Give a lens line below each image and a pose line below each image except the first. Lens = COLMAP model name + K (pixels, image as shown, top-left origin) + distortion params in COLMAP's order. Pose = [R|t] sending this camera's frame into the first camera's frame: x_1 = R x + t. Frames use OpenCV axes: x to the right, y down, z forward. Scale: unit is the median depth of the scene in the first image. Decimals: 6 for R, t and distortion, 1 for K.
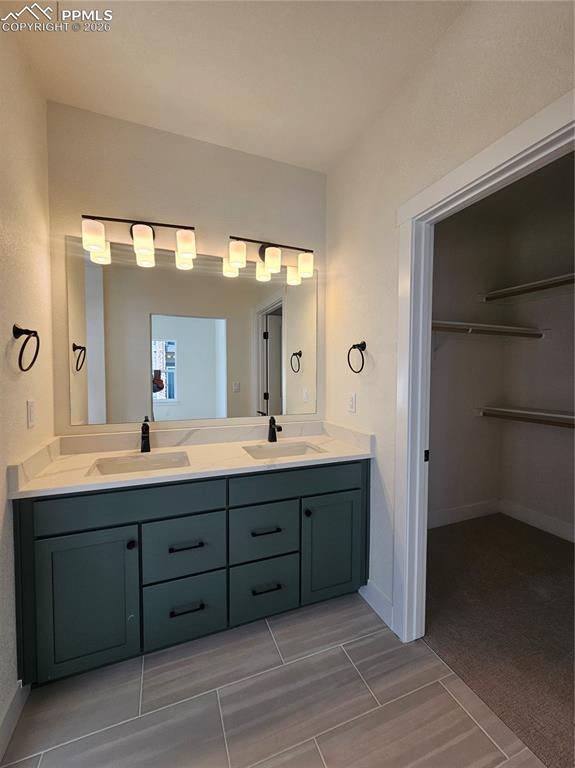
lens RADIAL K [[313.8, 0, 291.4], [0, 313.8, 383.2], [0, 0, 1]] dist [-0.001691, -0.000164]
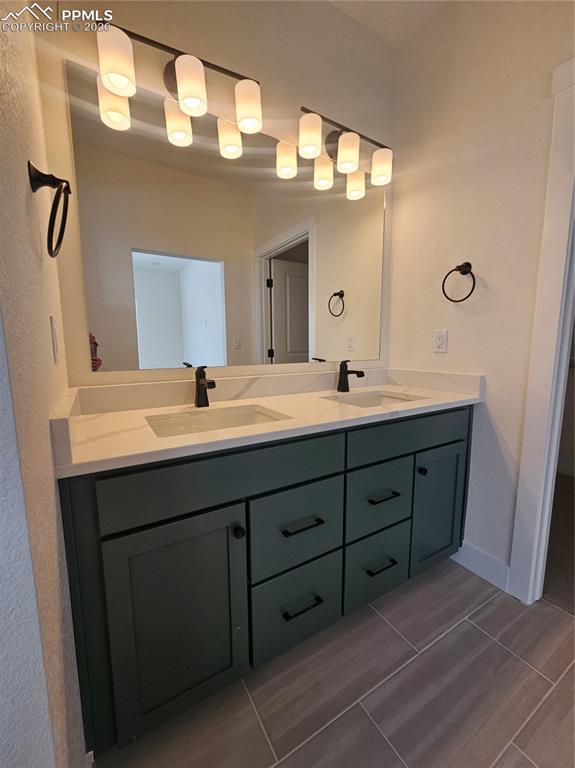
lens RADIAL K [[313.8, 0, 291.4], [0, 313.8, 383.2], [0, 0, 1]] dist [-0.001691, -0.000164]
pose [[0.987590, -0.029298, 0.154299, -0.385665], [0.015306, 0.995724, 0.091103, 0.105824], [-0.156308, -0.087611, 0.983815, 0.268175]]
